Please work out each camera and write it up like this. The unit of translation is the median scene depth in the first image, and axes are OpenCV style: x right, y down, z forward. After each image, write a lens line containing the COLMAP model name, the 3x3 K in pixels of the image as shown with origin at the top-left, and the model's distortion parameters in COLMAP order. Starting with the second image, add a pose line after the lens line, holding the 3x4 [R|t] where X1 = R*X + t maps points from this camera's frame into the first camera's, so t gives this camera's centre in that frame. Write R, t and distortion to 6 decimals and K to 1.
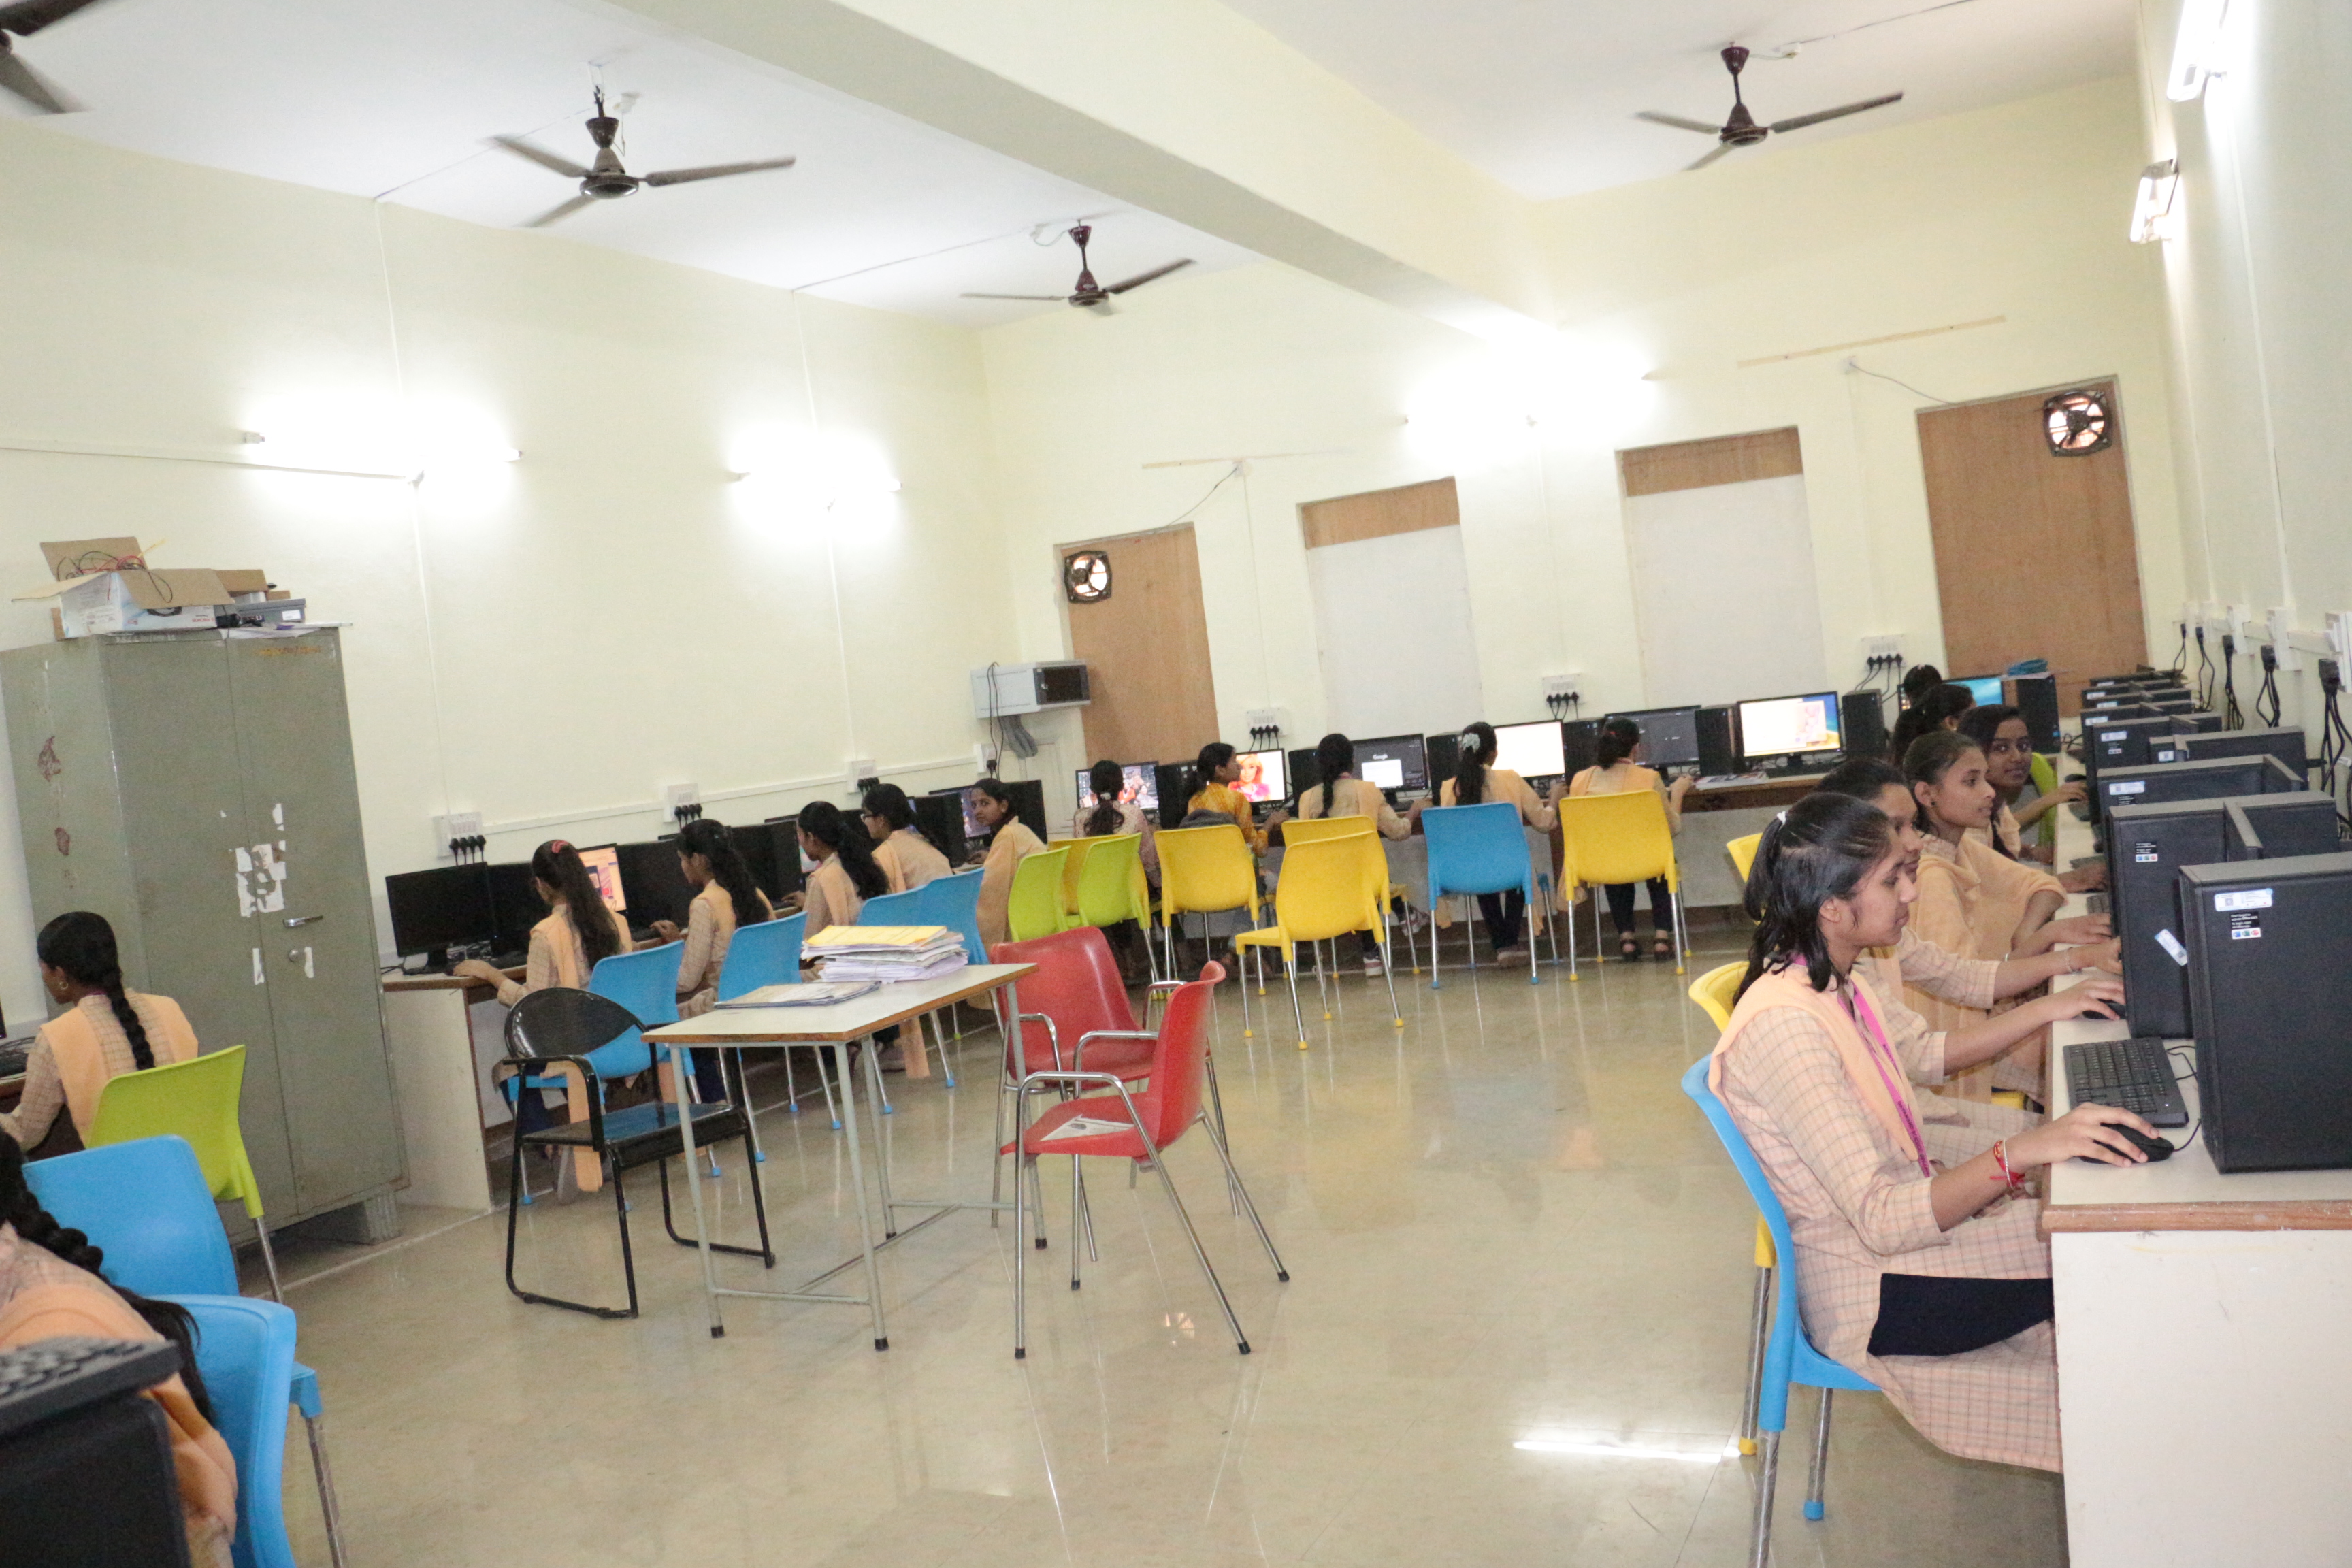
lens RADIAL K [[1968.9, 0, 1172.6], [0, 1968.9, 806.2], [0, 0, 1]] dist [-0.177809, 0.146119]
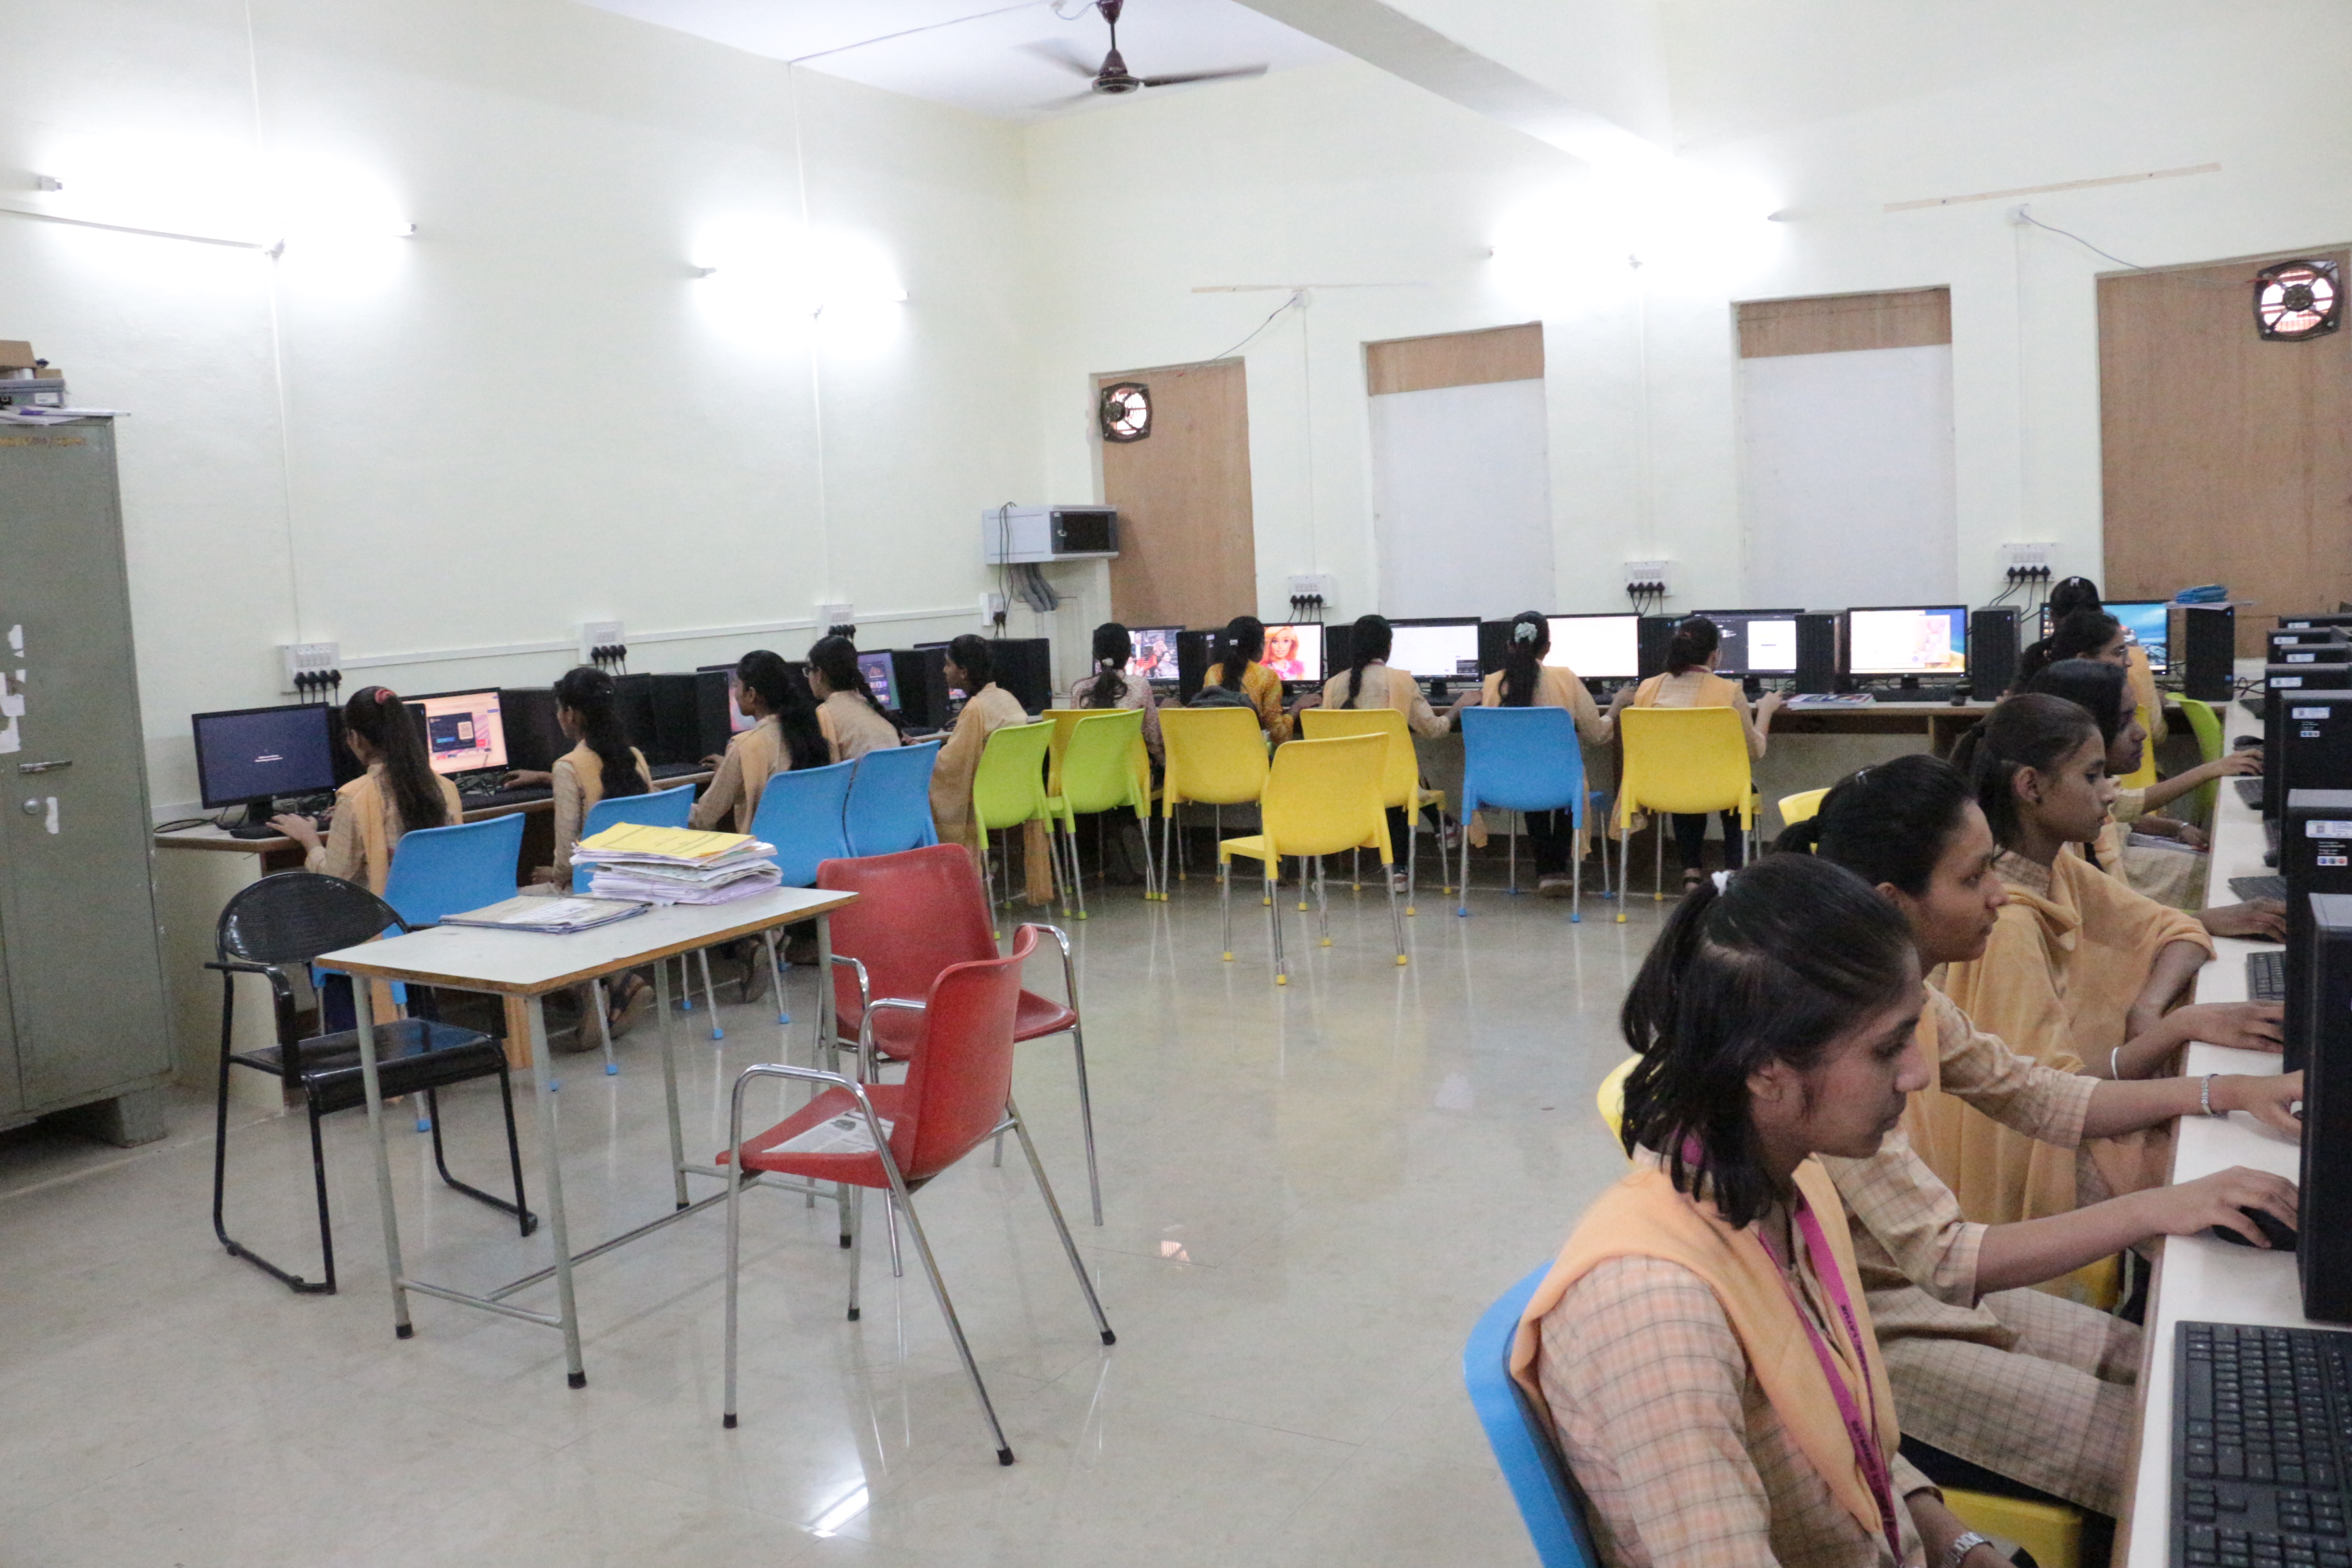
lens RADIAL K [[1968.9, 0, 1167.0], [0, 1968.9, 797.5], [0, 0, 1]] dist [-0.177809, 0.146119]
pose [[0.994592, 0.075181, -0.071661, 0.079719], [-0.069664, 0.994625, 0.076604, -0.019969], [0.077035, -0.071198, 0.994483, 0.173543]]
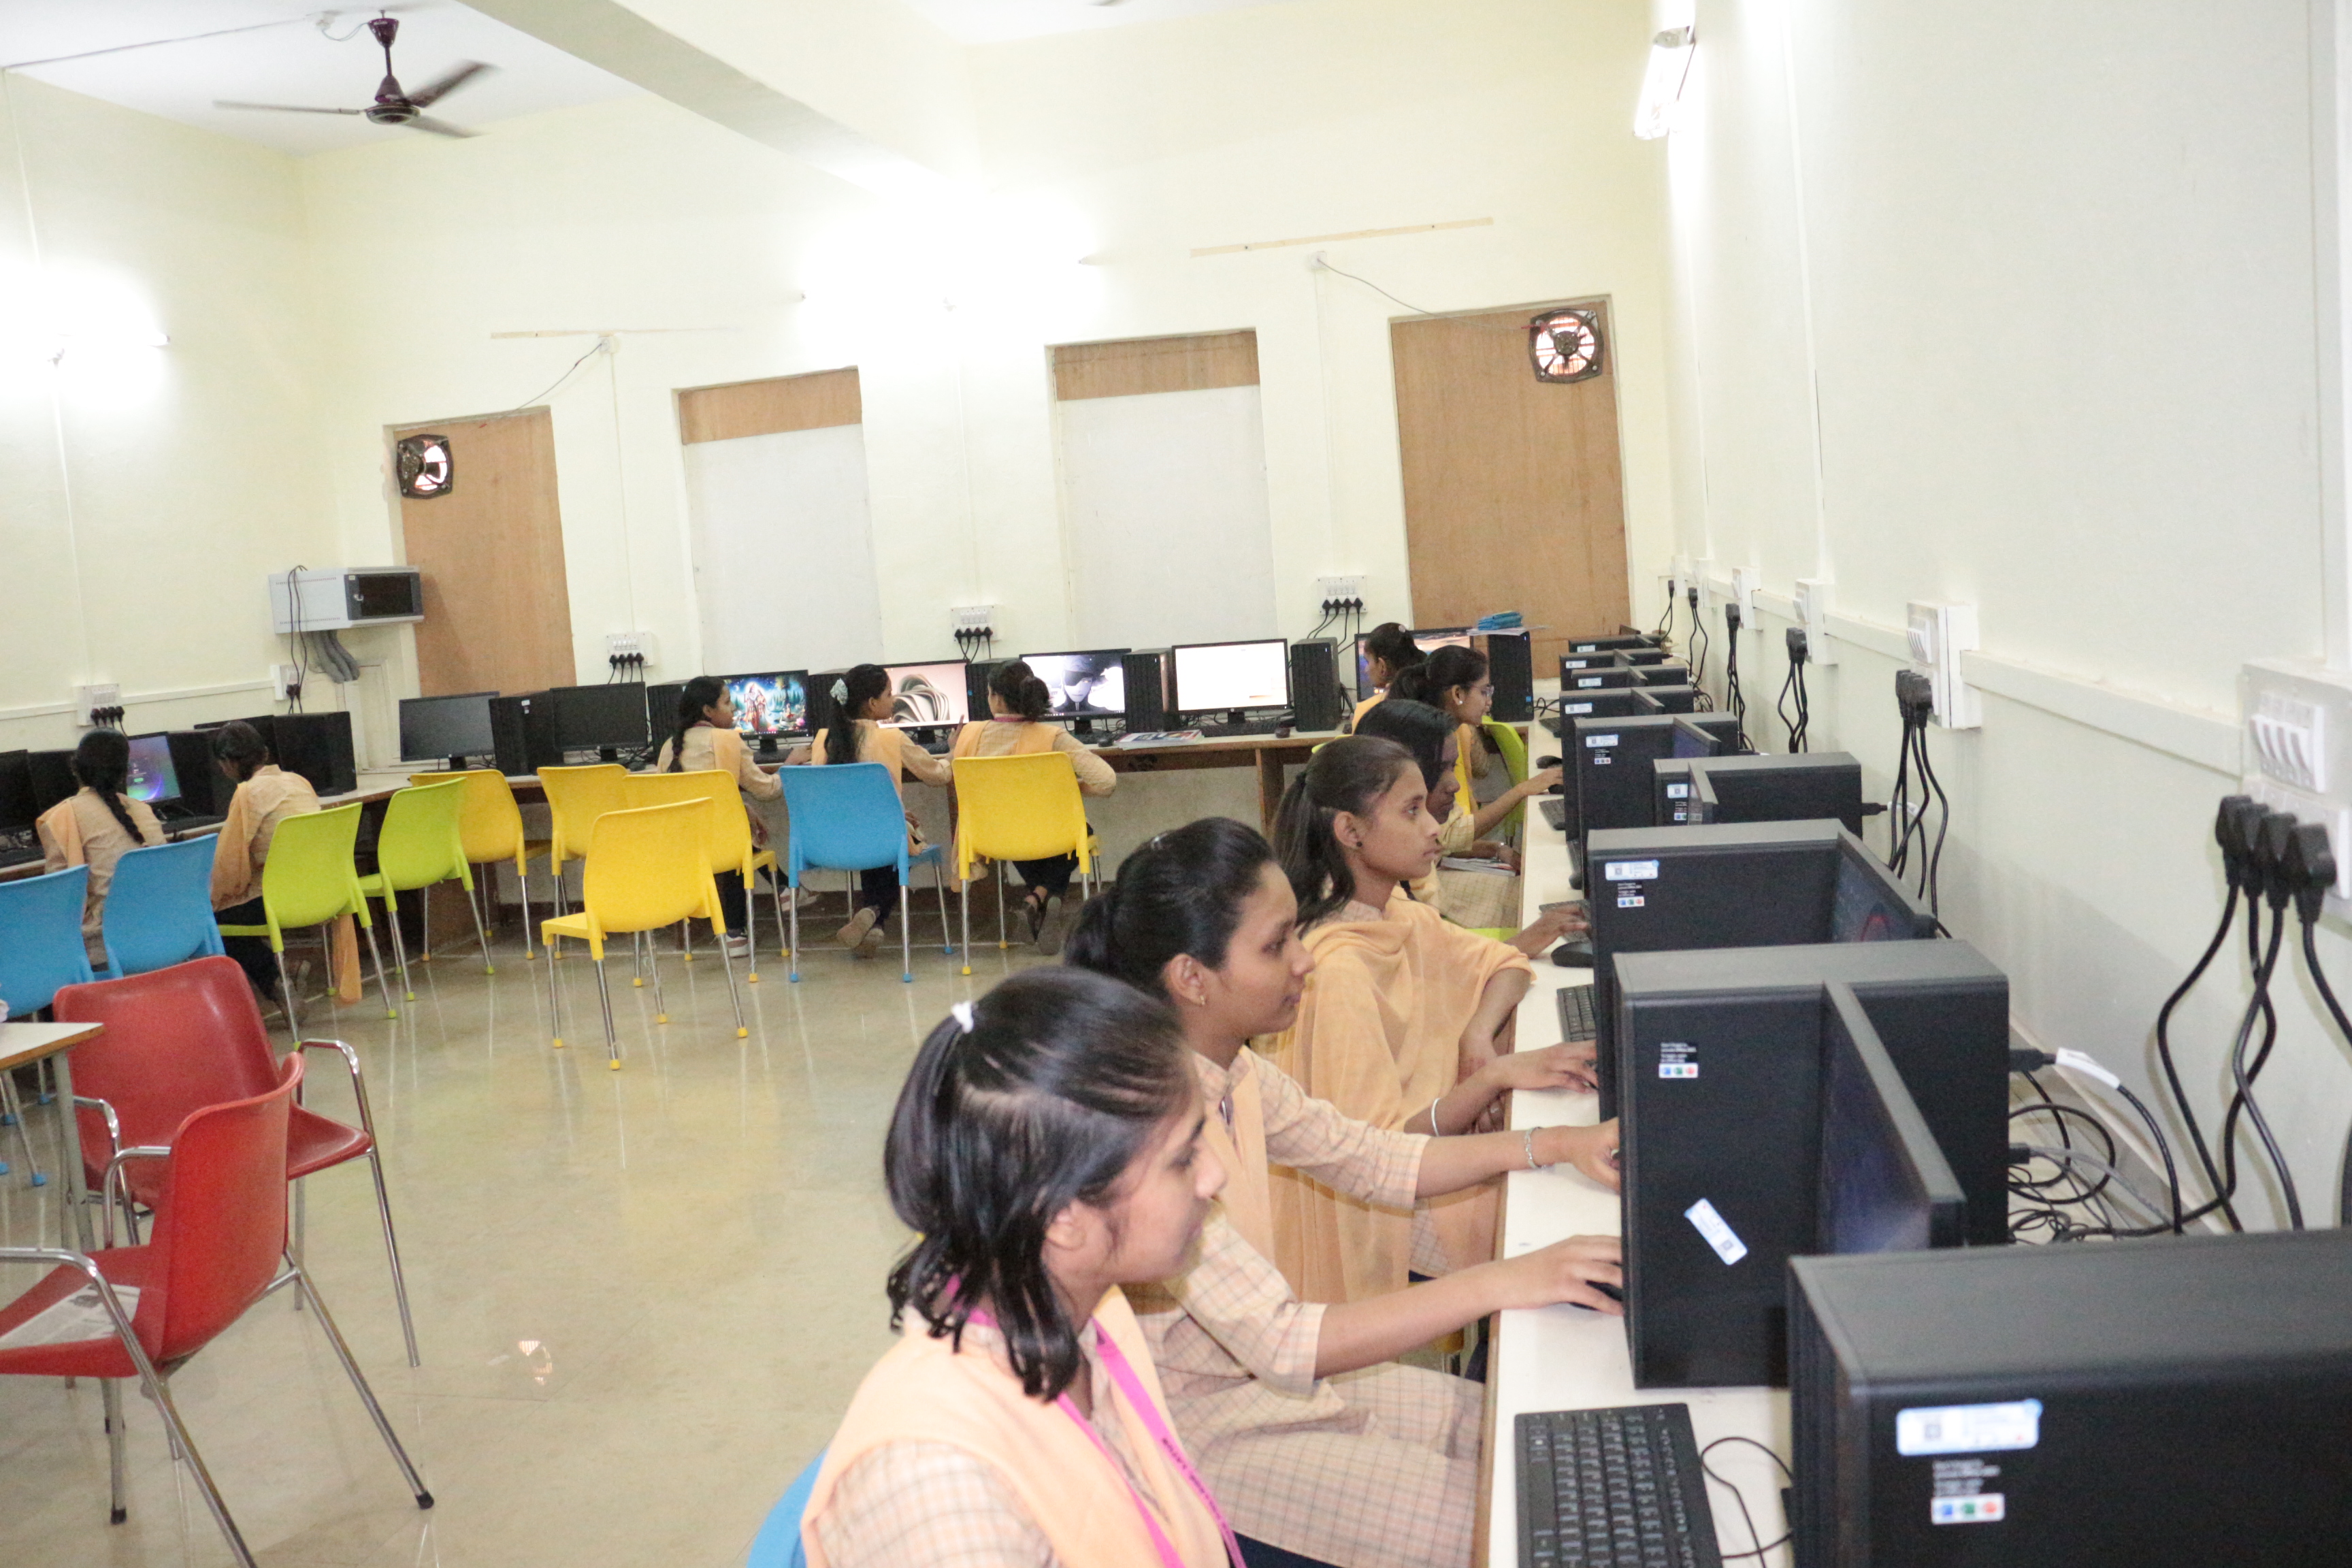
lens RADIAL K [[1968.9, 0, 1181.9], [0, 1968.9, 815.6], [0, 0, 1]] dist [-0.177809, 0.146119]
pose [[0.966144, 0.016121, 0.257498, 0.093126], [-0.029132, 0.998480, 0.046793, -0.025646], [-0.256353, -0.052710, 0.965145, 0.201148]]
